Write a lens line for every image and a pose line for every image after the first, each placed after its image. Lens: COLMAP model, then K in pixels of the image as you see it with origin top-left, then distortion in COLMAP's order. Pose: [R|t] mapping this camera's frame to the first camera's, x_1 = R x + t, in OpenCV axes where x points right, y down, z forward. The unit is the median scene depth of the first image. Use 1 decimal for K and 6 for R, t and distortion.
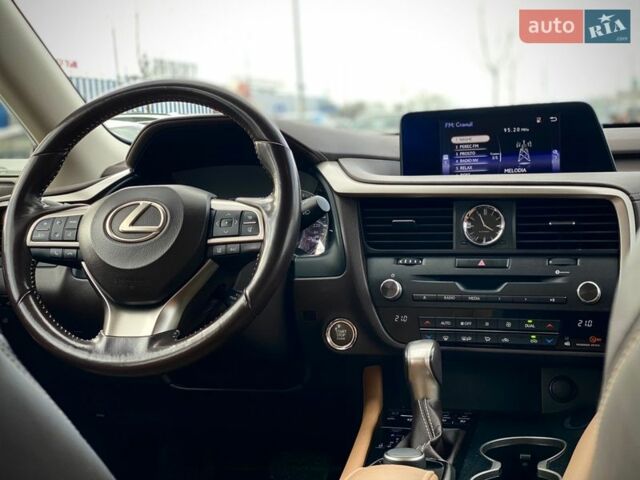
lens RADIAL K [[973.3, 0, 320.0], [0, 973.3, 240.0], [0, 0, 1]] dist [0.139501, -0.040251]
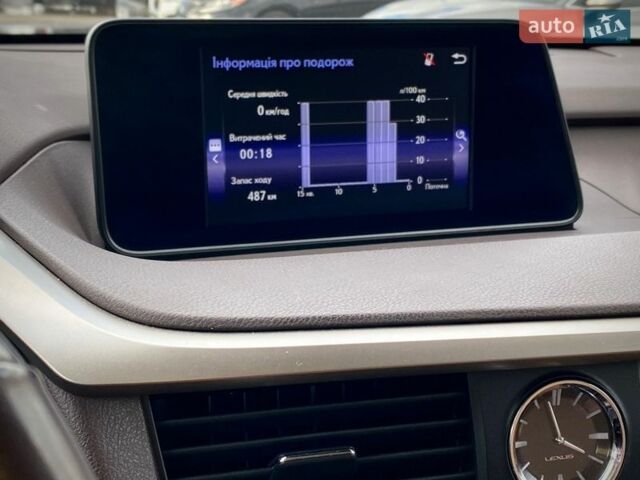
lens RADIAL K [[973.3, 0, 320.0], [0, 973.3, 240.0], [0, 0, 1]] dist [0.139501, -0.040251]
pose [[0.825853, -0.094928, 0.555838, -0.061501], [0.006927, 0.987361, 0.158333, -0.112796], [-0.563843, -0.126909, 0.816073, 0.669396]]
